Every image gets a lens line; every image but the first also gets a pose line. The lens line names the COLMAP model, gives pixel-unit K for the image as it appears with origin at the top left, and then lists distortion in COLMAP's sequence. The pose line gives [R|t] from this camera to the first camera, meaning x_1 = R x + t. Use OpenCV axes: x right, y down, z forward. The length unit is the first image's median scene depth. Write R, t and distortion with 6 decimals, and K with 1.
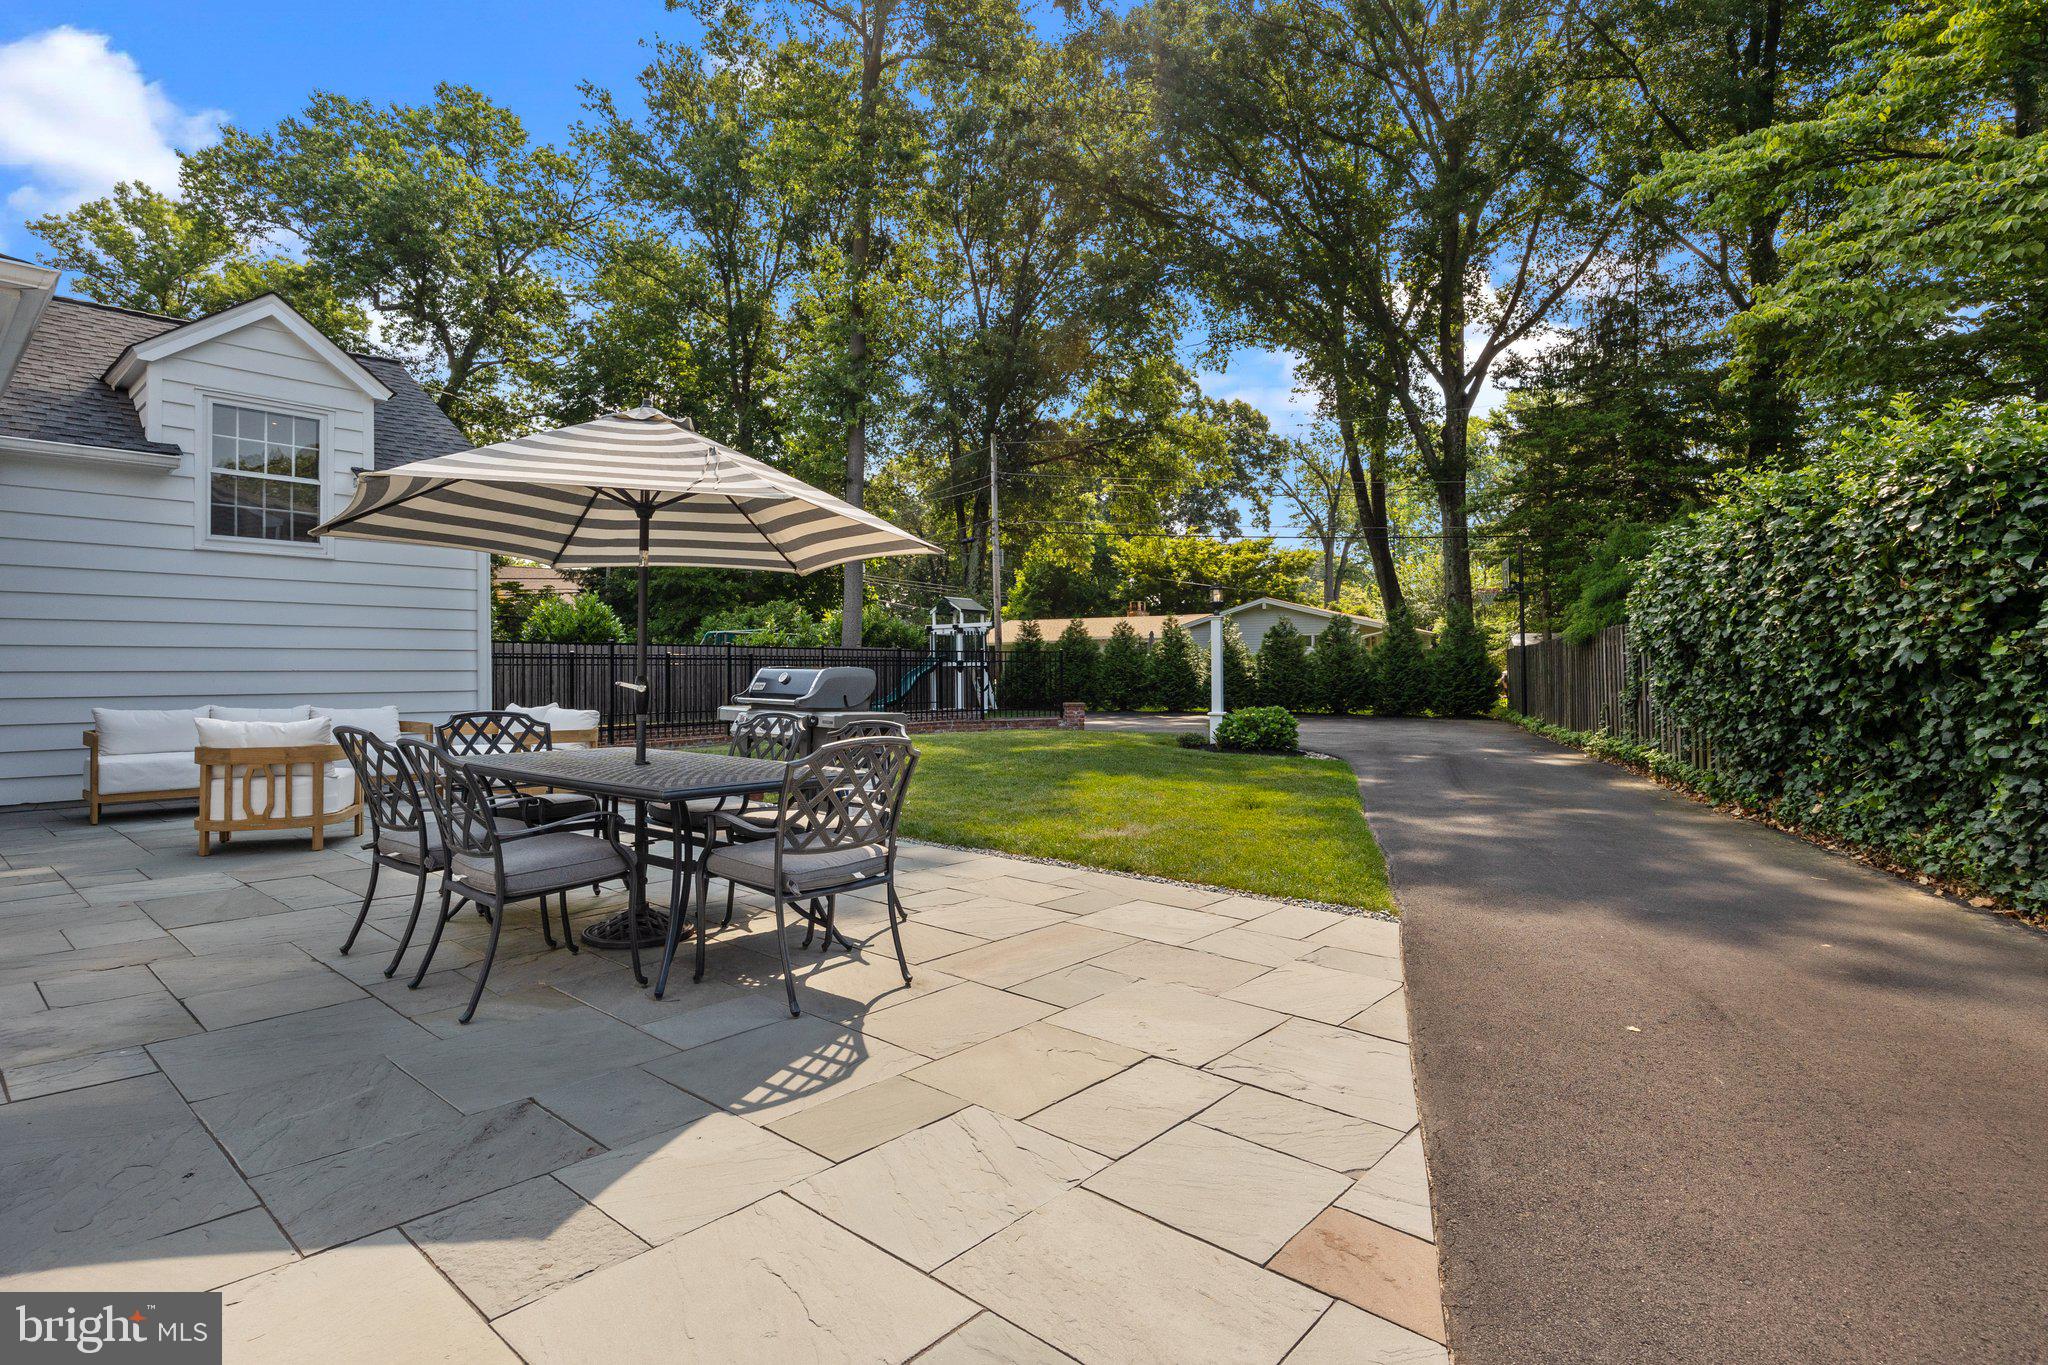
lens RADIAL K [[1019.3, 0, 989.0], [0, 1019.3, 674.1], [0, 0, 1]] dist [-0.008892, -0.000609]
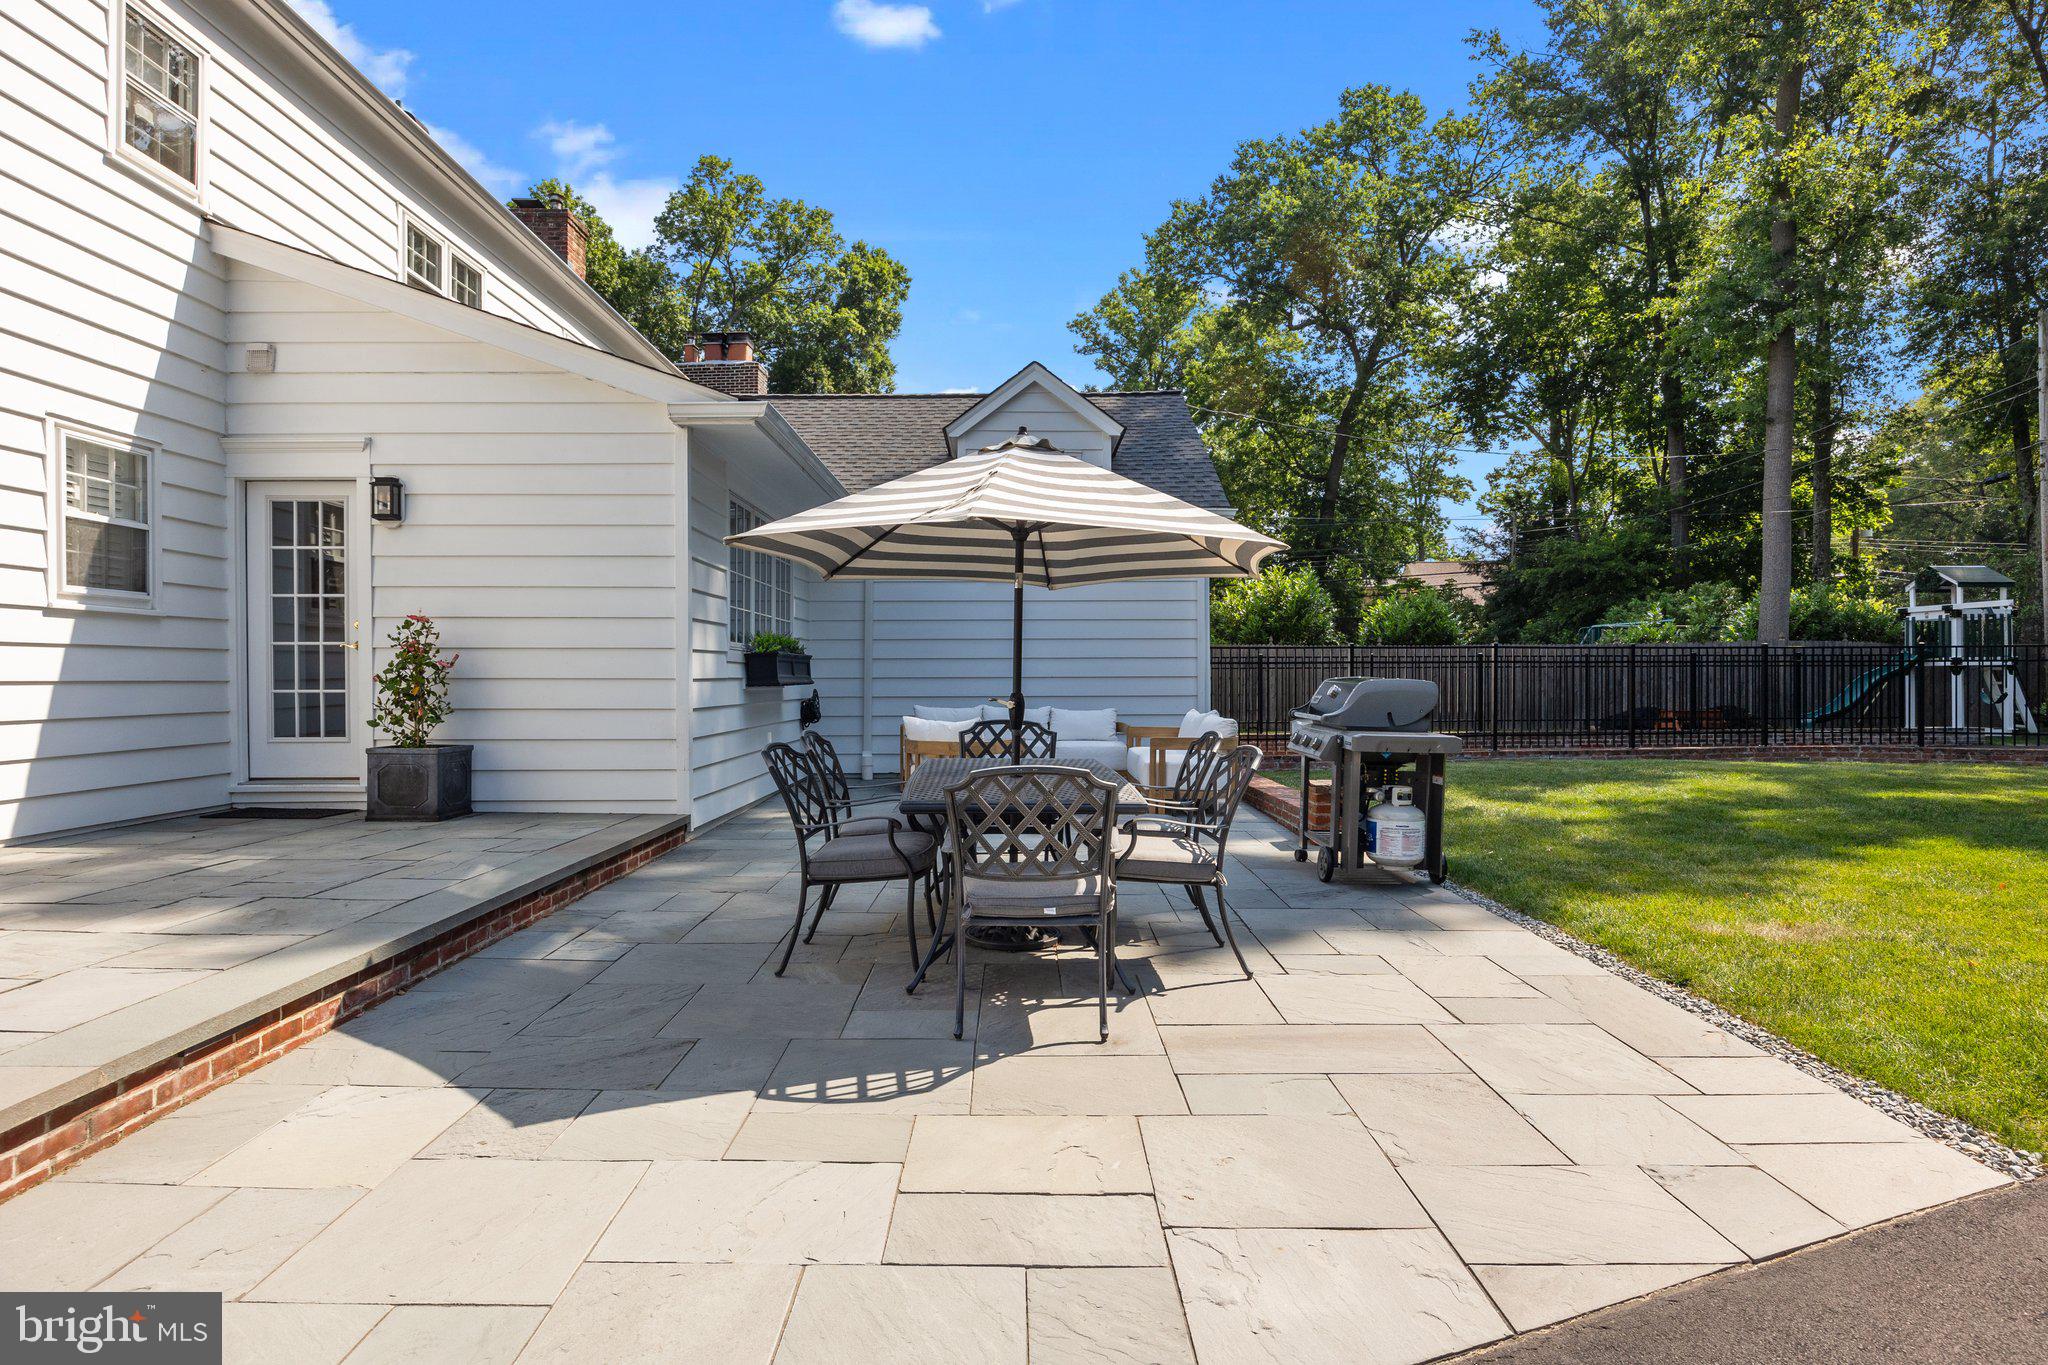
lens RADIAL K [[1090.3, 0, 1018.6], [0, 1090.3, 686.4], [0, 0, 1]] dist [-0.010989, 0.000652]
pose [[0.667080, 0.008661, -0.744936, 0.102001], [0.000496, 0.999927, 0.012070, -0.003437], [0.744986, -0.008421, 0.667027, 0.053144]]
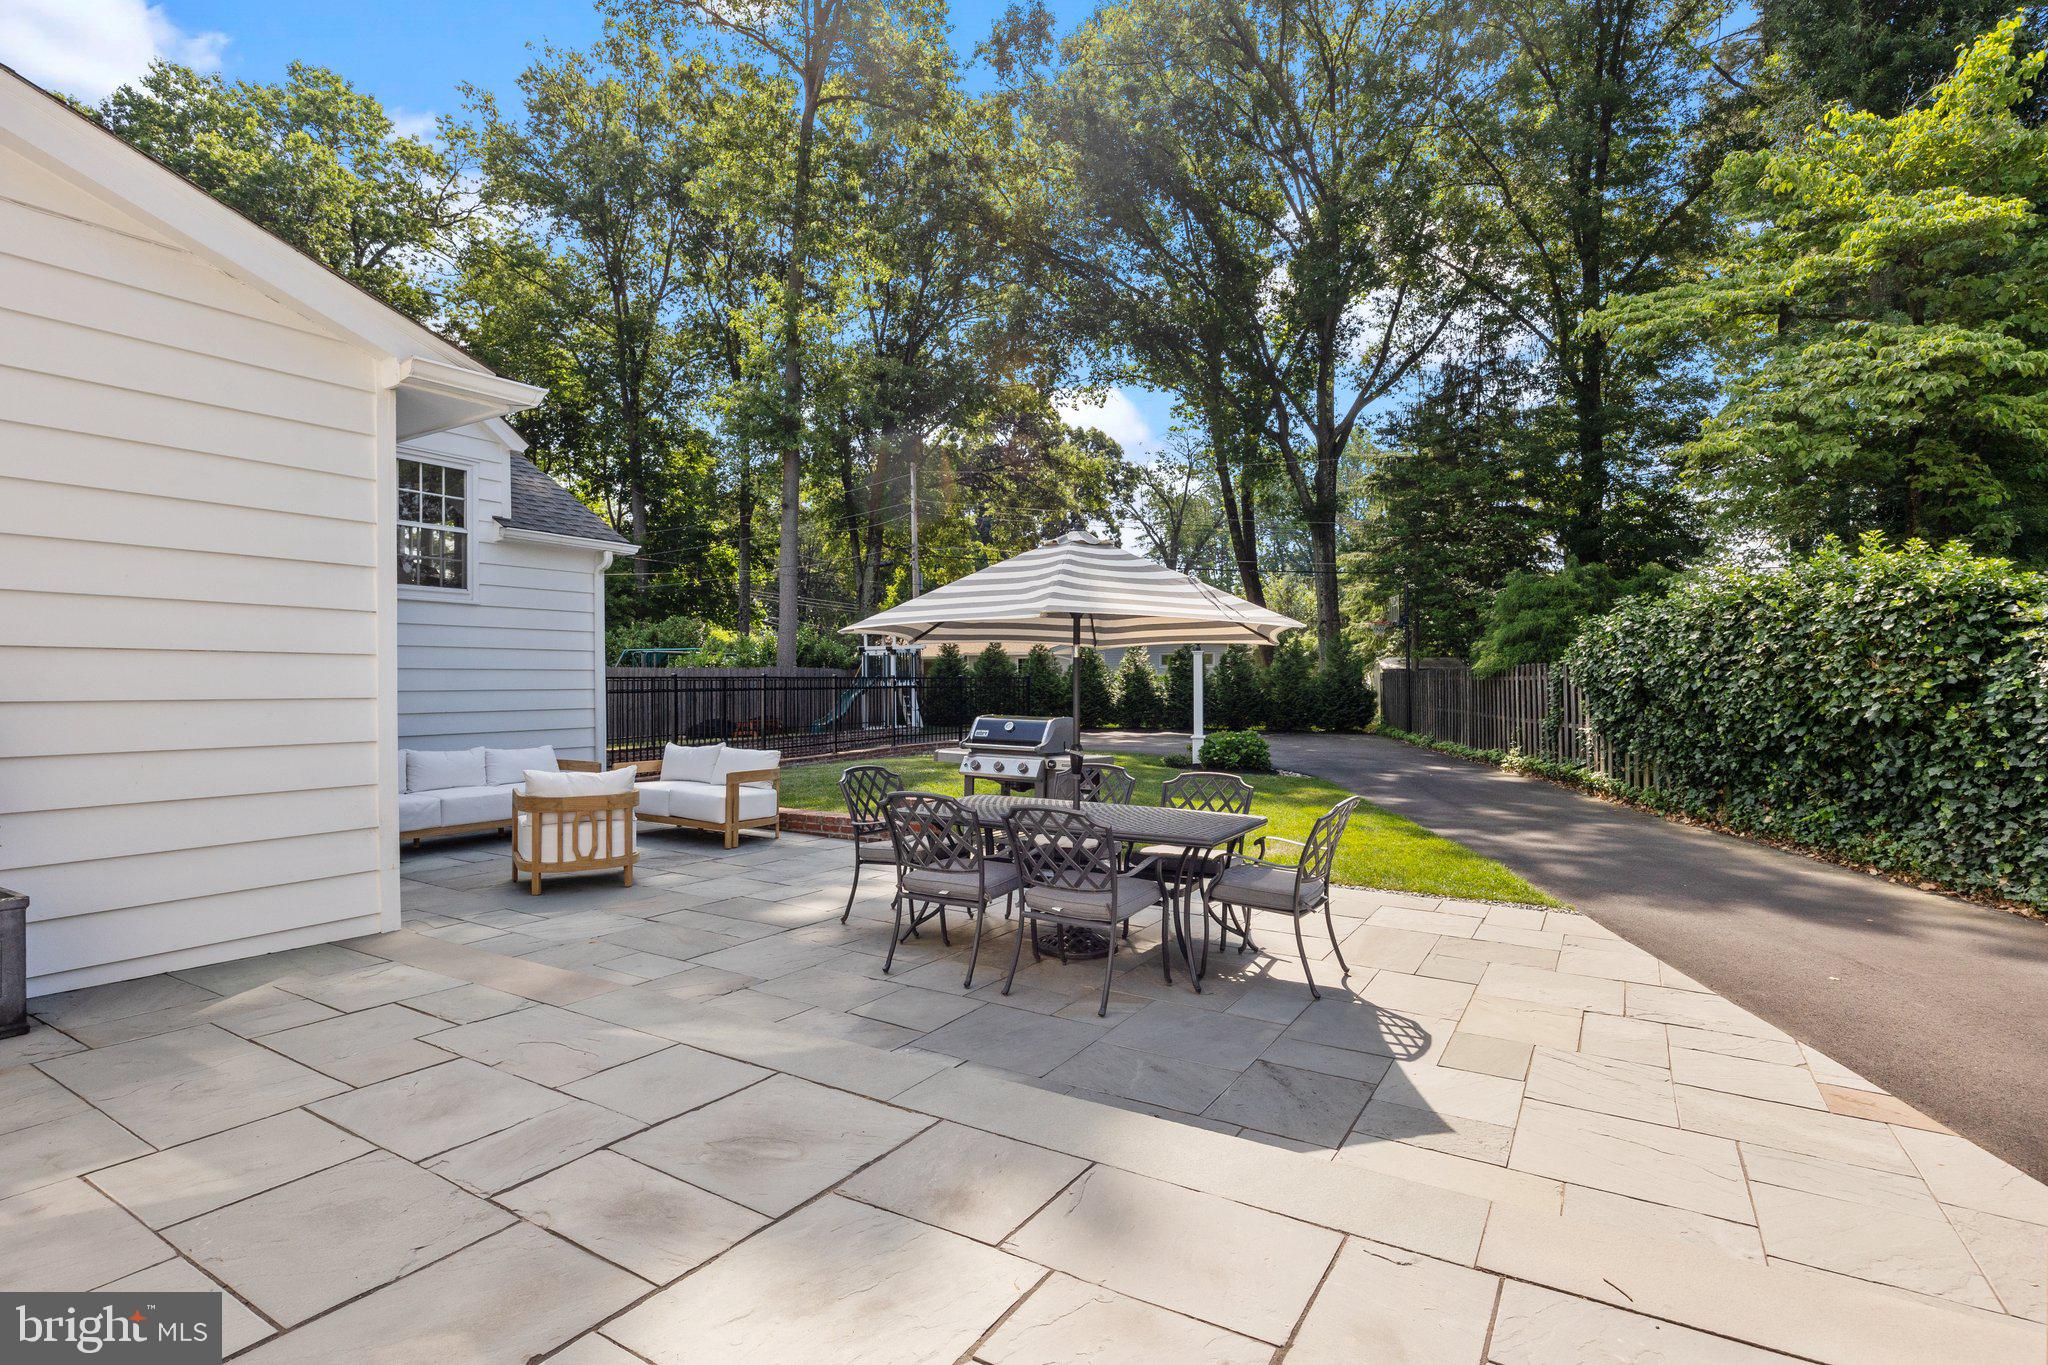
lens RADIAL K [[1019.3, 0, 949.6], [0, 1019.3, 681.9], [0, 0, 1]] dist [-0.008892, -0.000609]
pose [[0.986751, 0.000324, 0.162241, -0.145547], [-0.000970, 0.999992, 0.003897, -0.016548], [-0.162238, -0.004003, 0.986744, -0.046310]]
